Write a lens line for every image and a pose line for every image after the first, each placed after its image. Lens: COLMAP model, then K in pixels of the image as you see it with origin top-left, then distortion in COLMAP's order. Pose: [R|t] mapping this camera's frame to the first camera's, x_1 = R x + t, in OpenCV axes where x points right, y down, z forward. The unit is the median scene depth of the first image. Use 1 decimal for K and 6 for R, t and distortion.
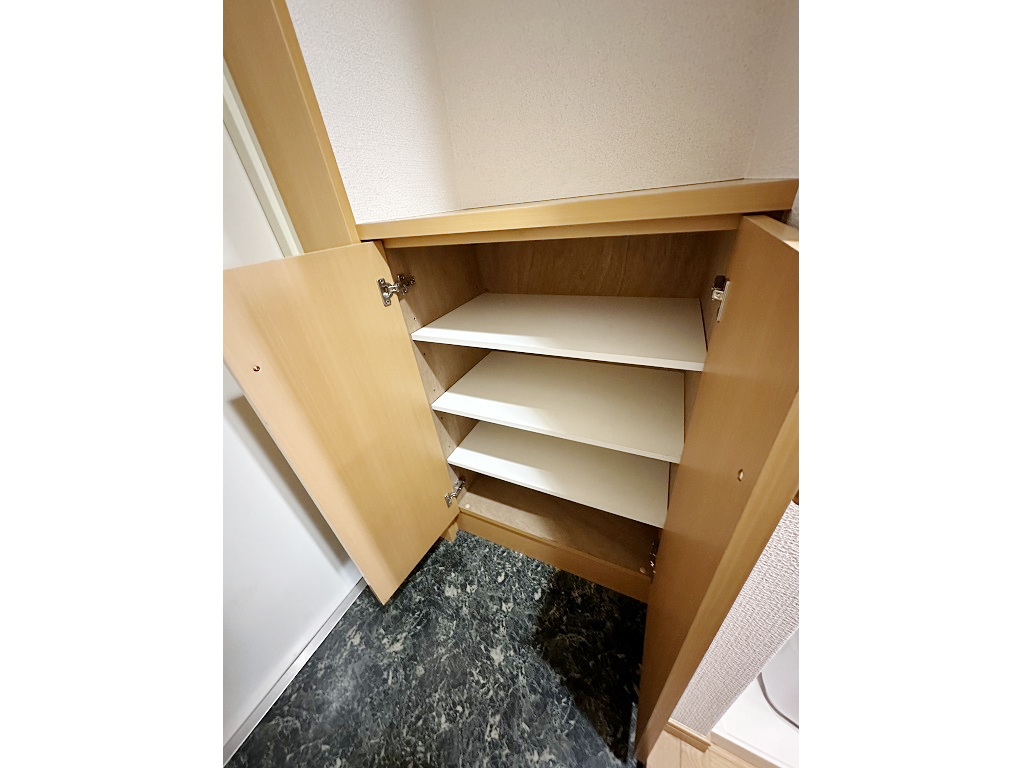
lens RADIAL K [[307.7, 0, 511.2], [0, 307.7, 383.9], [0, 0, 1]] dist [0.001347, 0.000047]
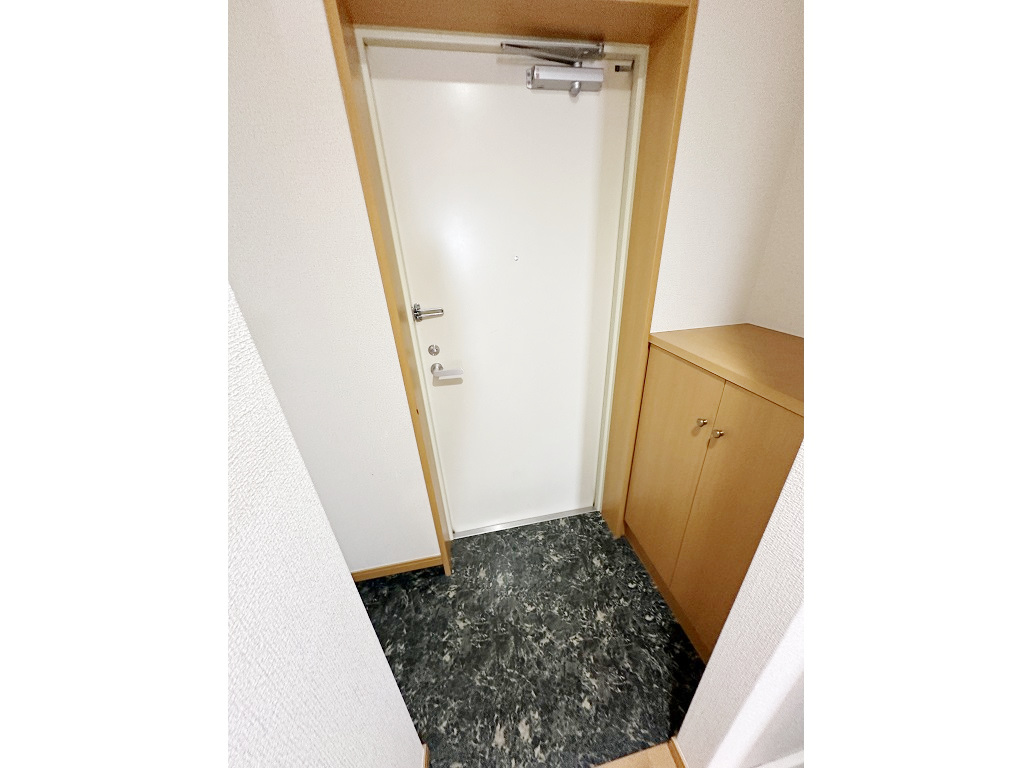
lens RADIAL K [[307.7, 0, 516.4], [0, 307.7, 381.7], [0, 0, 1]] dist [0.001347, 0.000047]
pose [[0.600630, 0.400662, -0.691892, 0.264995], [-0.428316, 0.891968, 0.144702, -0.140283], [0.675122, 0.209436, 0.707352, -0.503230]]
